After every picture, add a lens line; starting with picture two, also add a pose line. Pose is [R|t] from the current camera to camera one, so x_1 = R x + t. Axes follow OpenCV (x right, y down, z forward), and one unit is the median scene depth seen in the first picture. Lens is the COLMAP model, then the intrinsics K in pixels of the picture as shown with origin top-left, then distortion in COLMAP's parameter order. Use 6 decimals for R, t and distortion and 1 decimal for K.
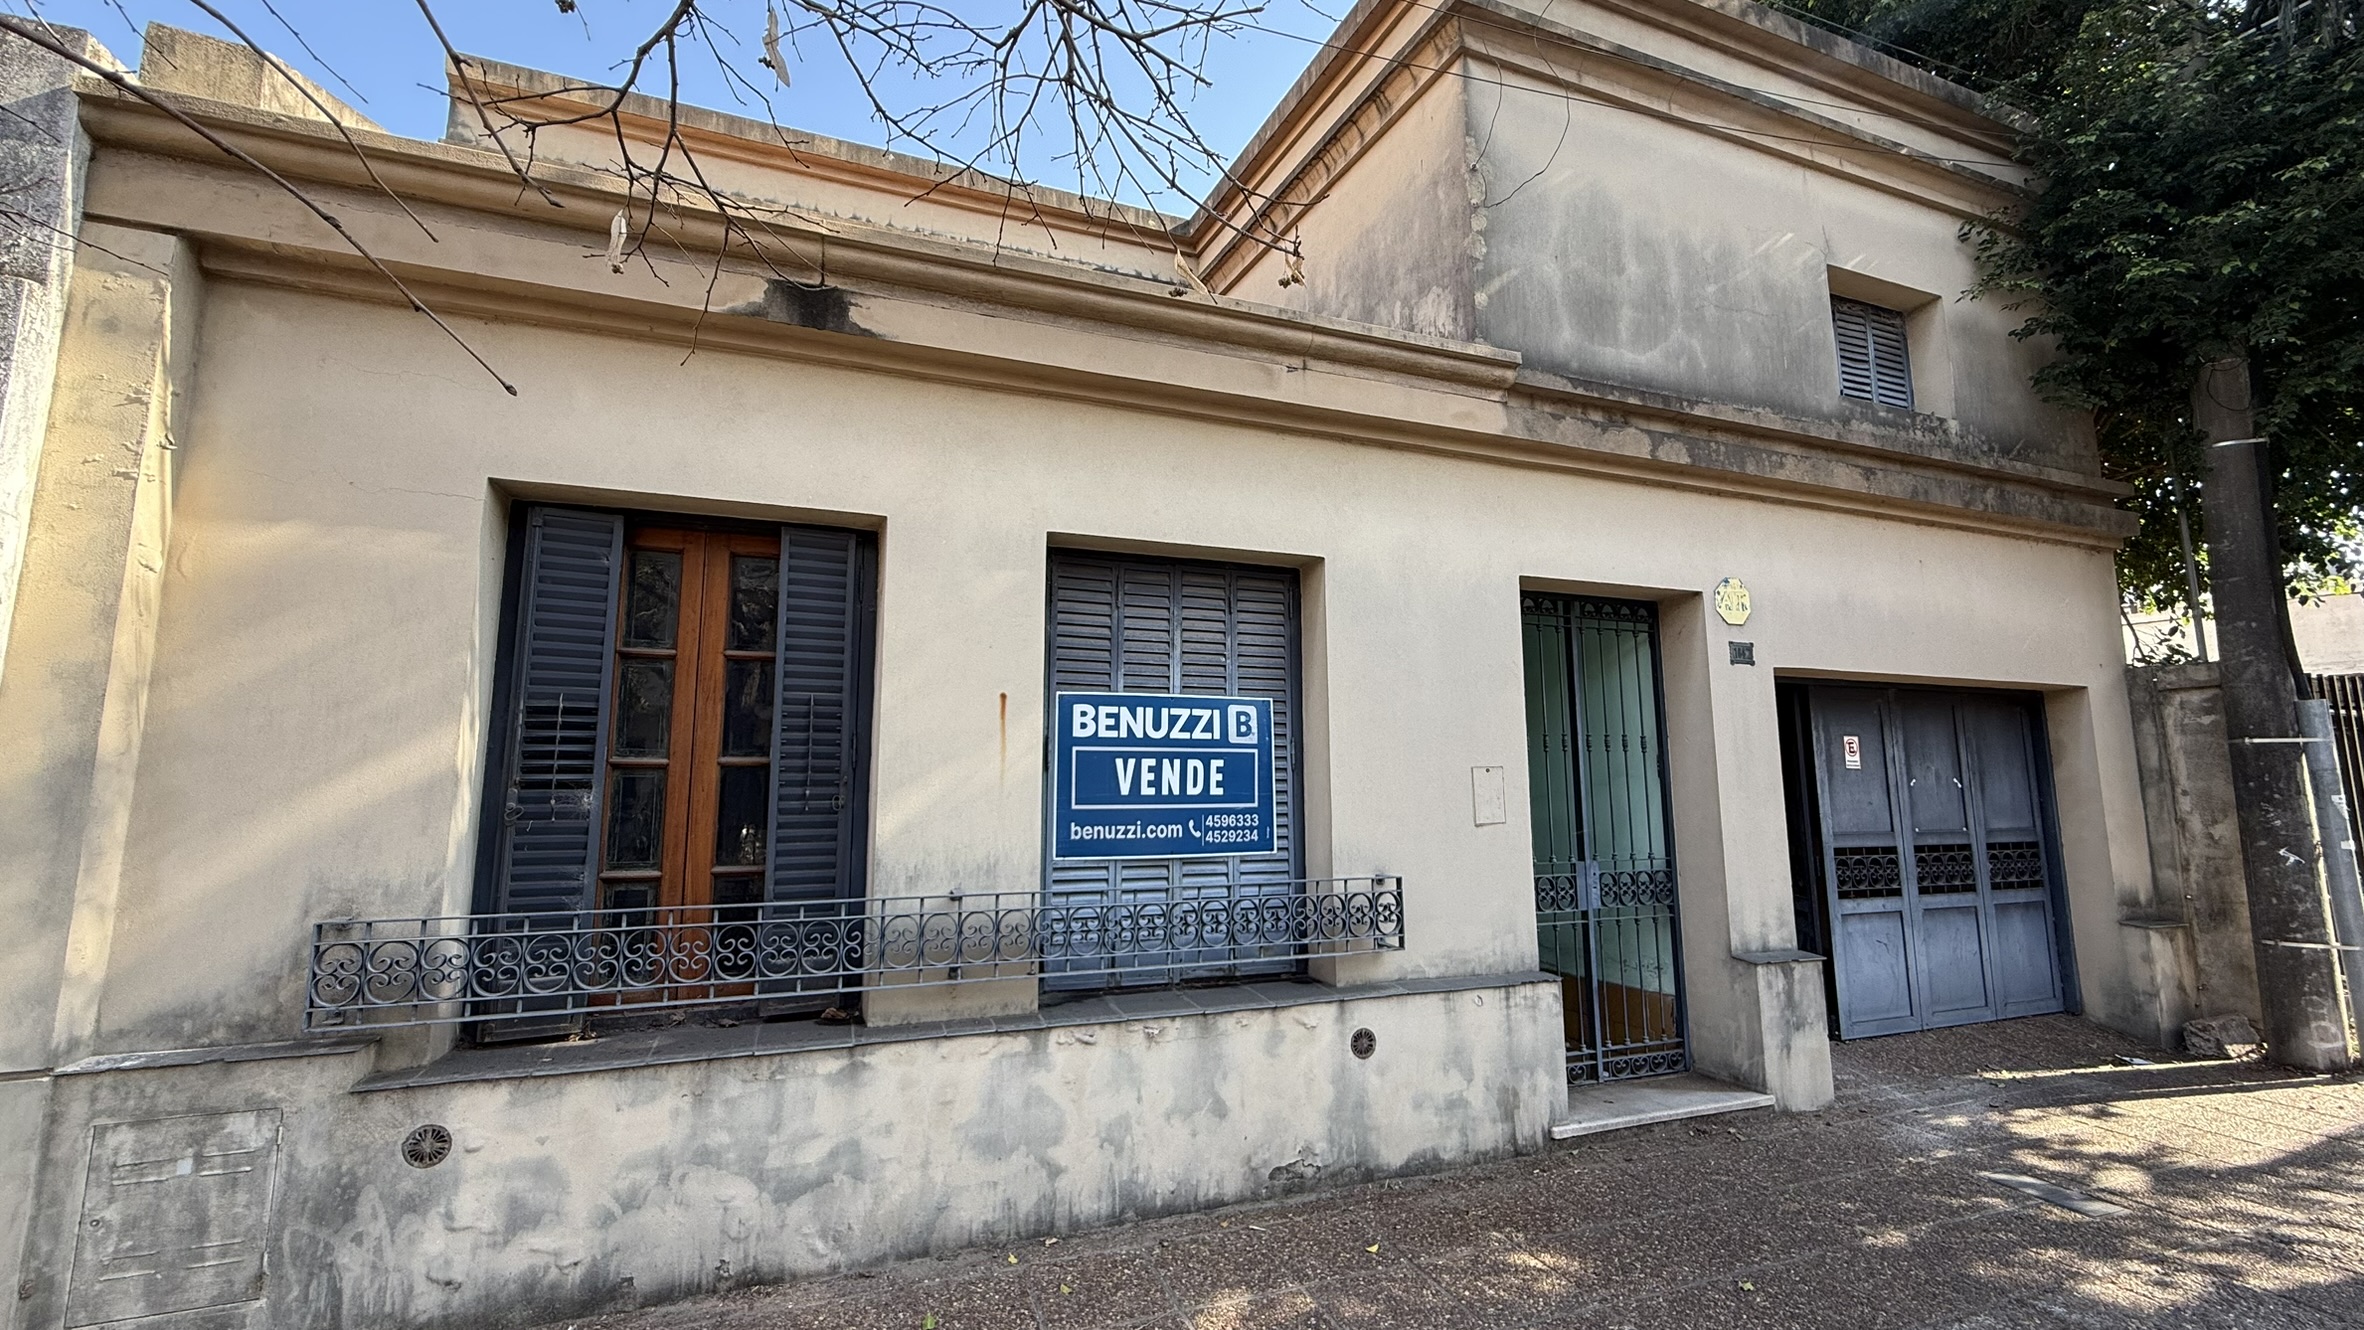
lens RADIAL K [[938.9, 0, 1172.7], [0, 938.9, 665.5], [0, 0, 1]] dist [-0.000093, 0.000193]
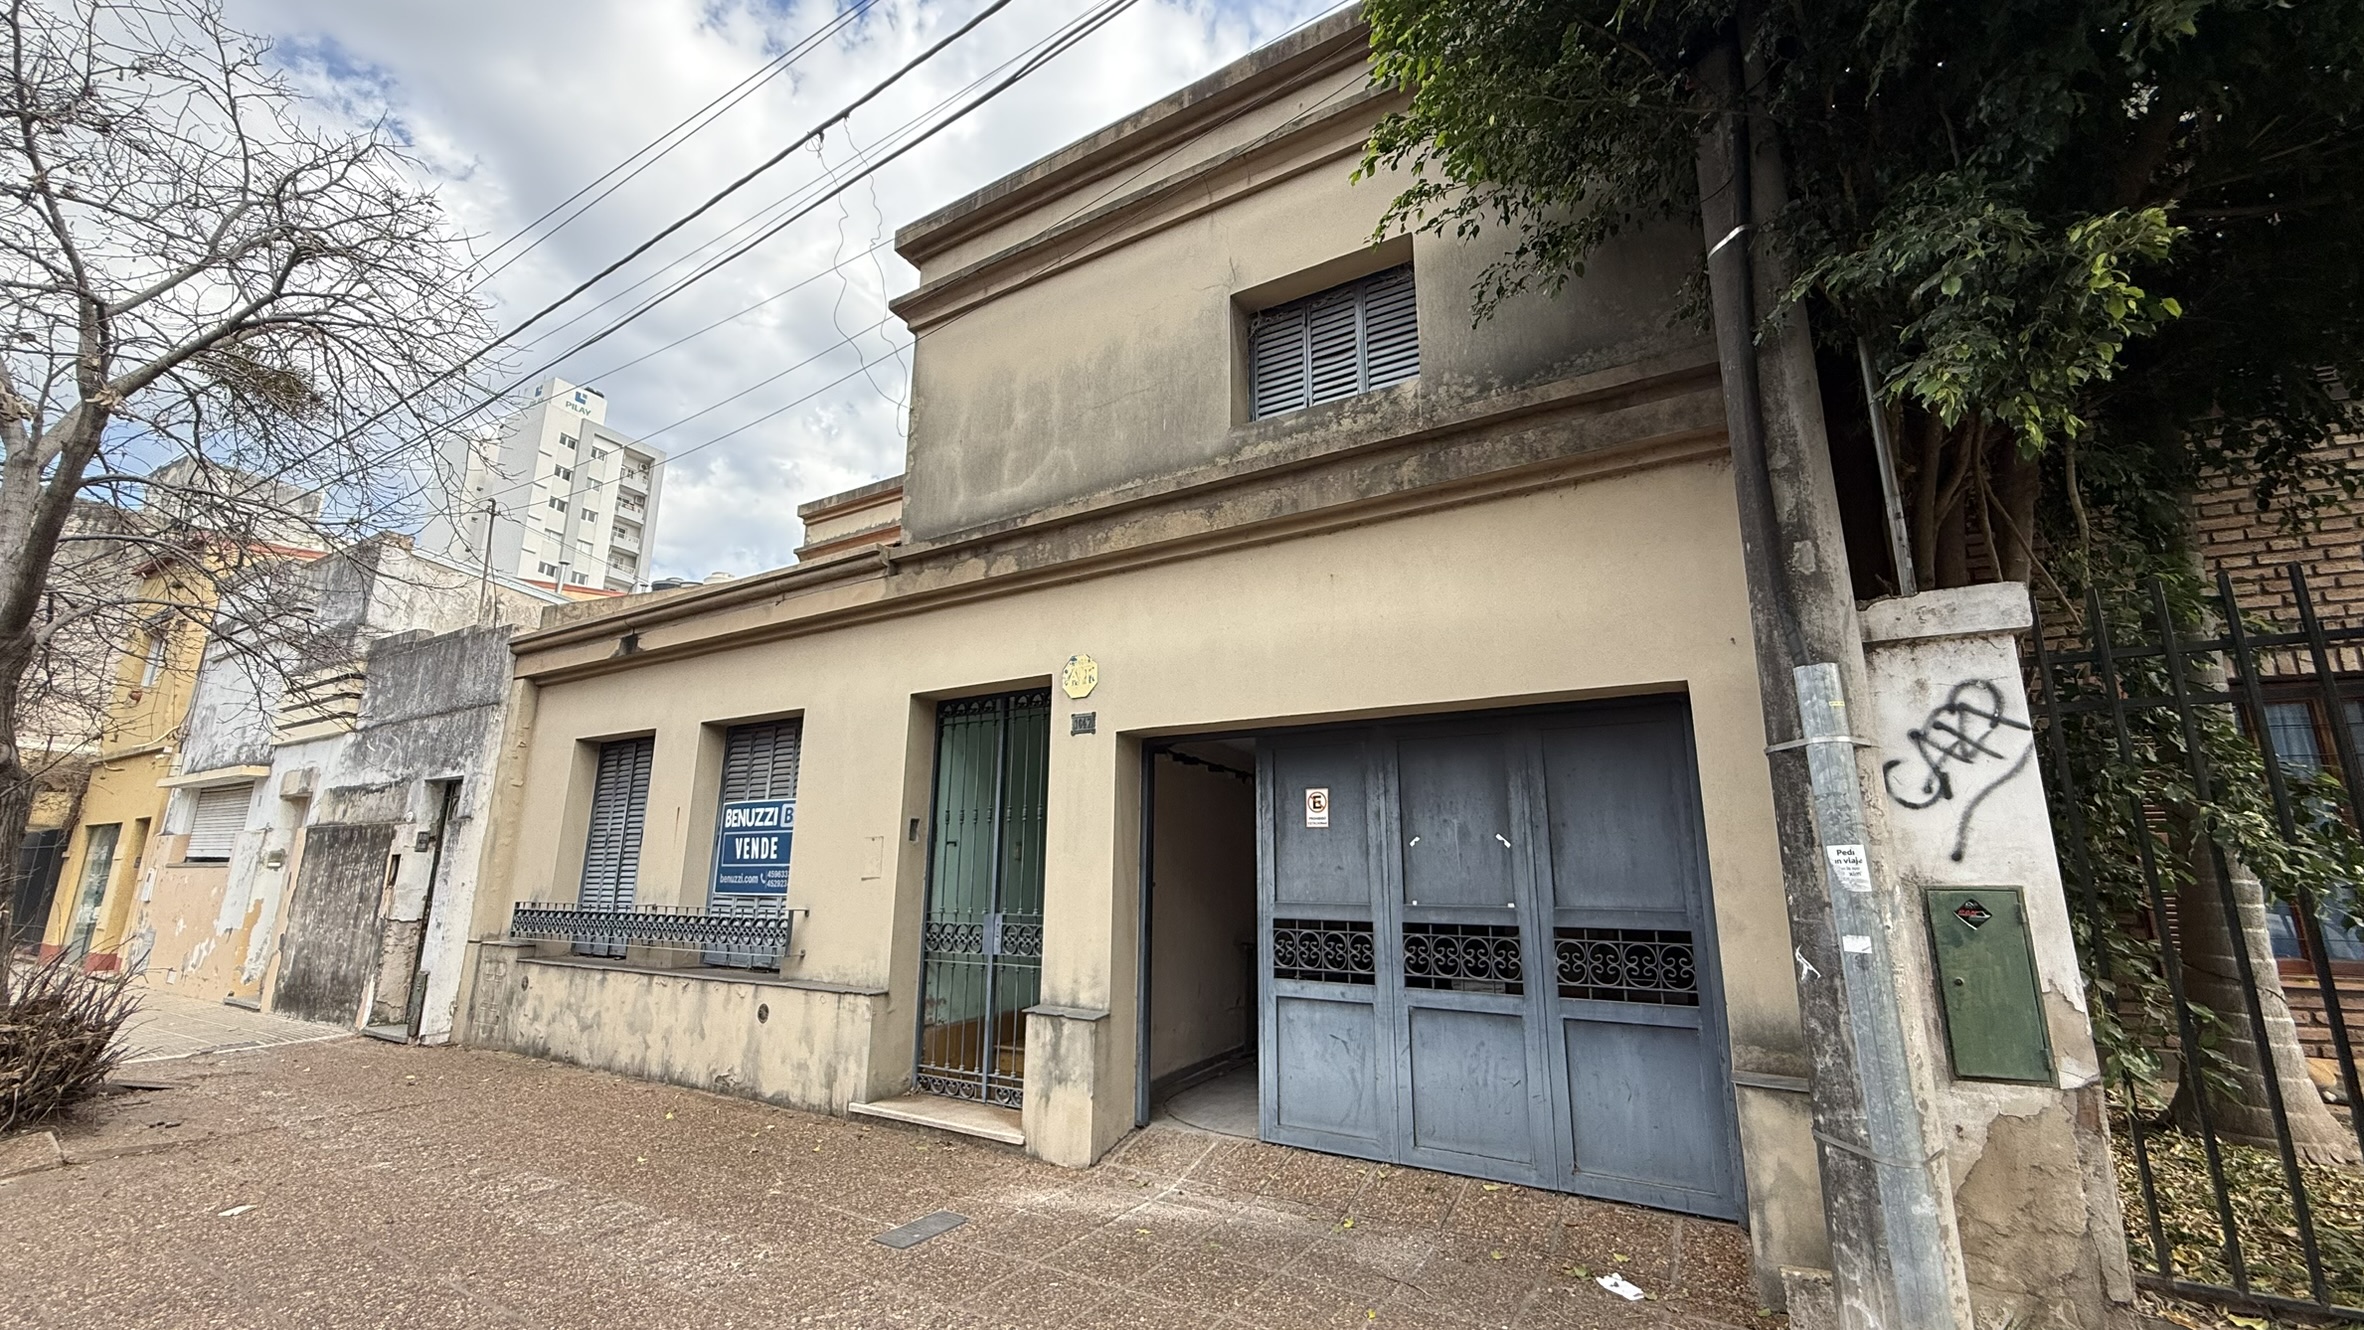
lens RADIAL K [[938.9, 0, 1176.4], [0, 938.9, 664.0], [0, 0, 1]] dist [-0.000093, 0.000193]
pose [[0.617924, -0.169303, -0.767793, 1.849183], [0.096503, 0.985489, -0.139640, 0.098518], [0.780293, 0.012192, 0.625295, 0.503323]]
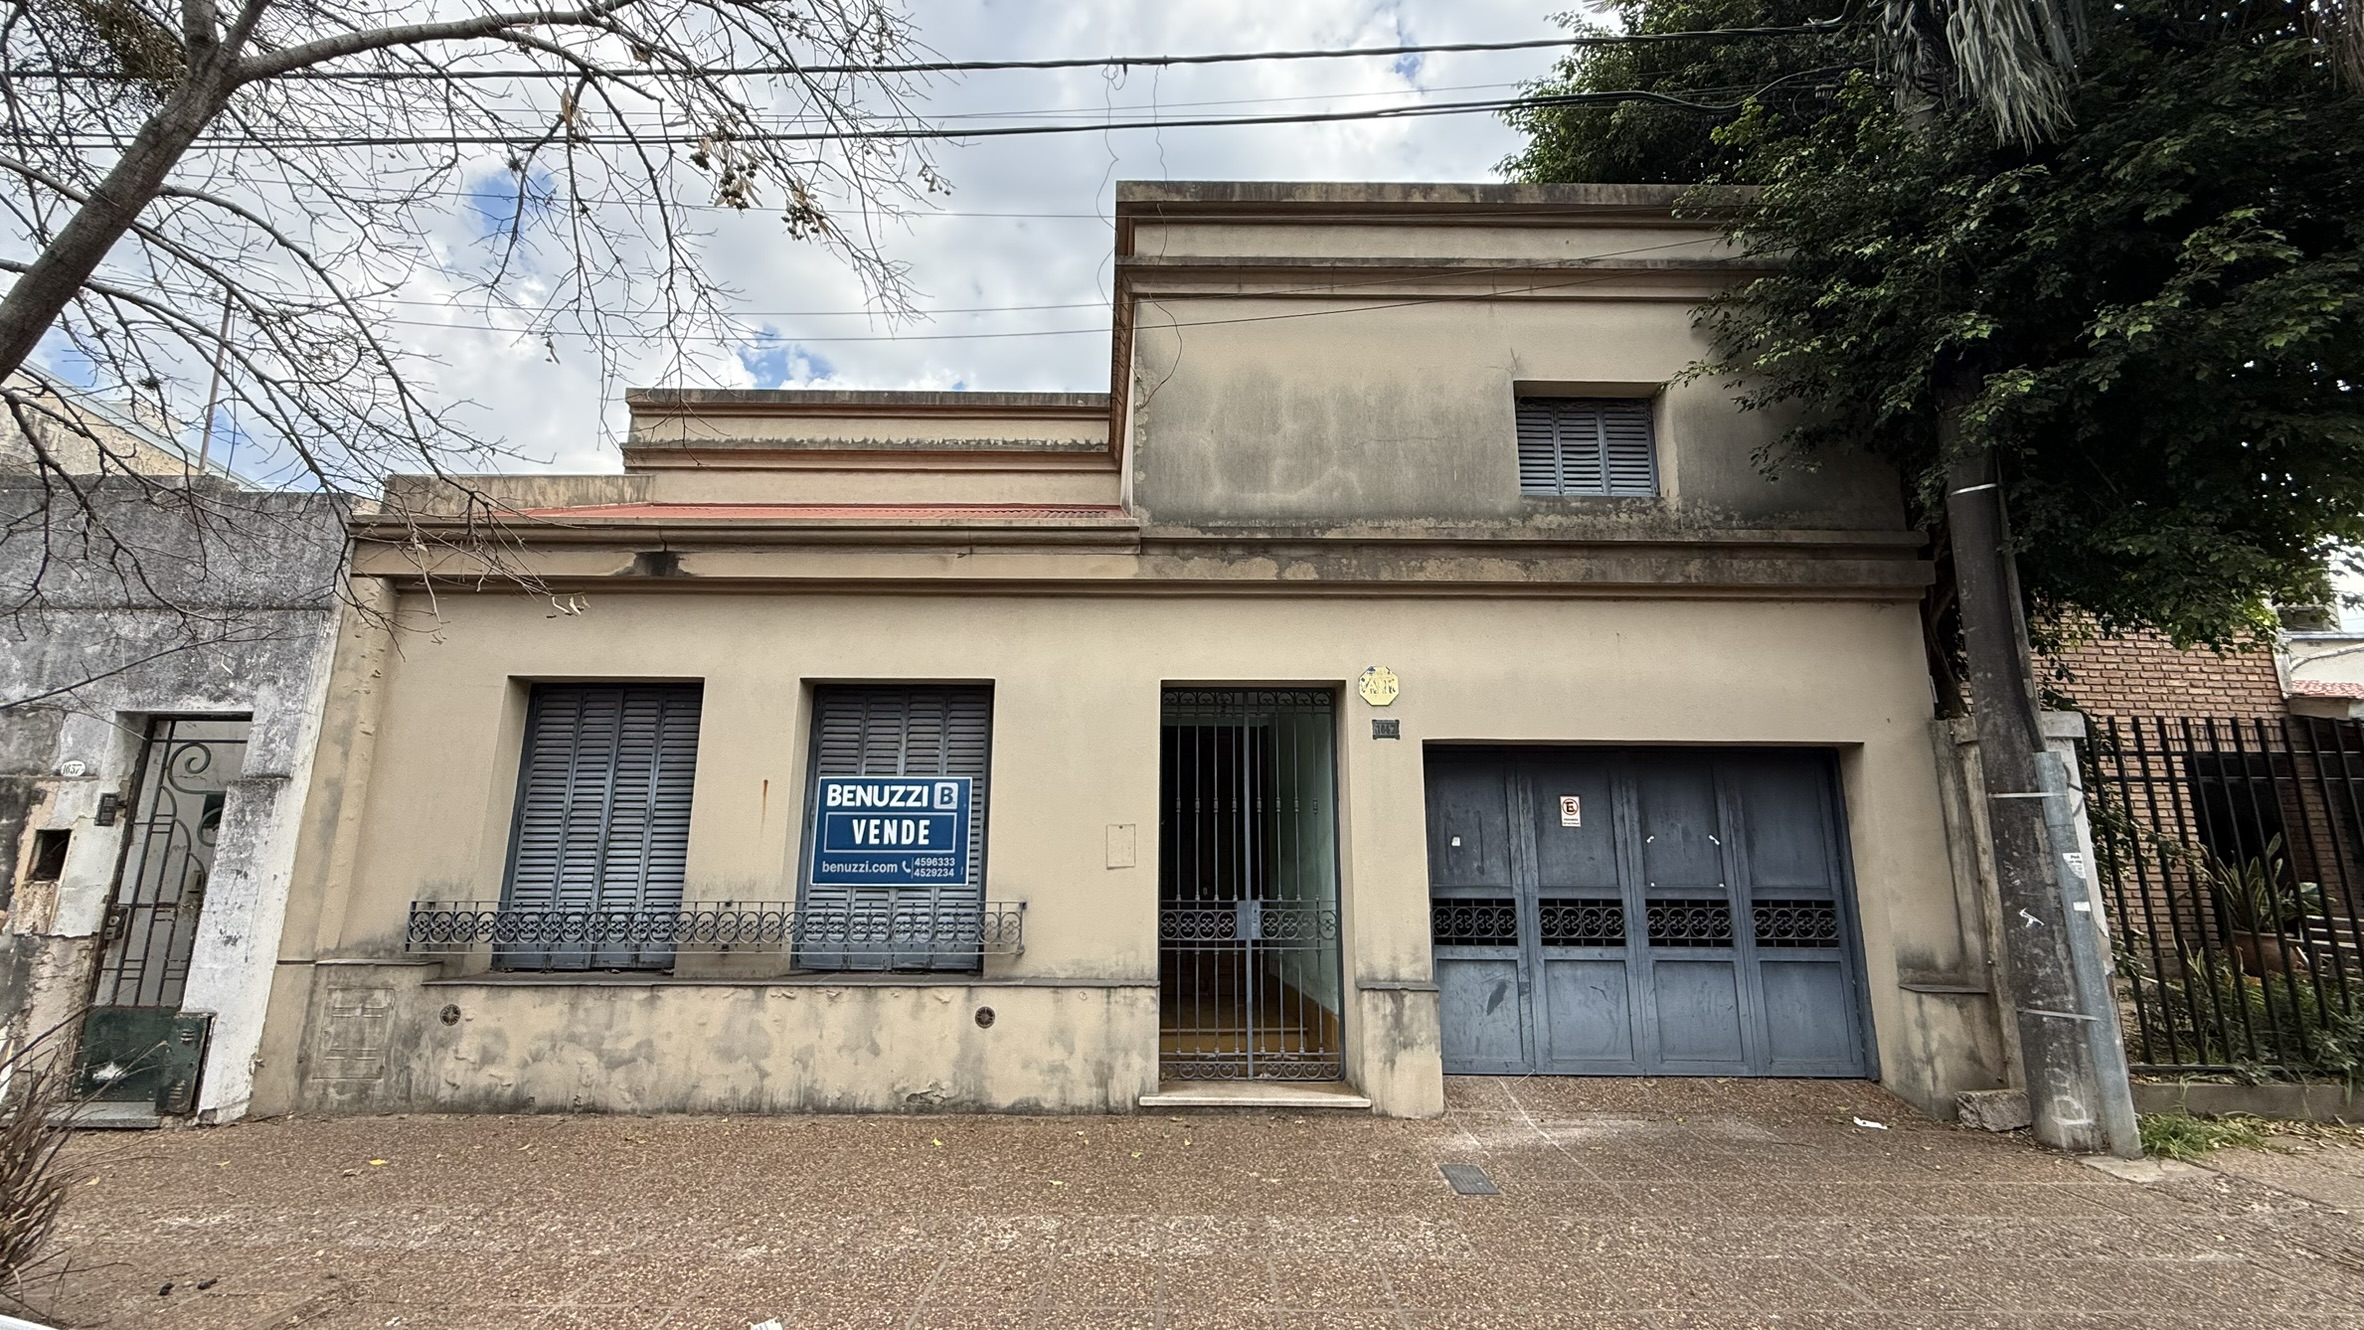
lens RADIAL K [[938.9, 0, 1172.7], [0, 938.9, 664.6], [0, 0, 1]] dist [-0.000093, 0.000193]
pose [[0.939225, -0.060050, -0.338010, 0.932418], [0.038051, 0.996726, -0.071343, -0.024249], [0.341187, 0.054145, 0.938435, -0.271536]]
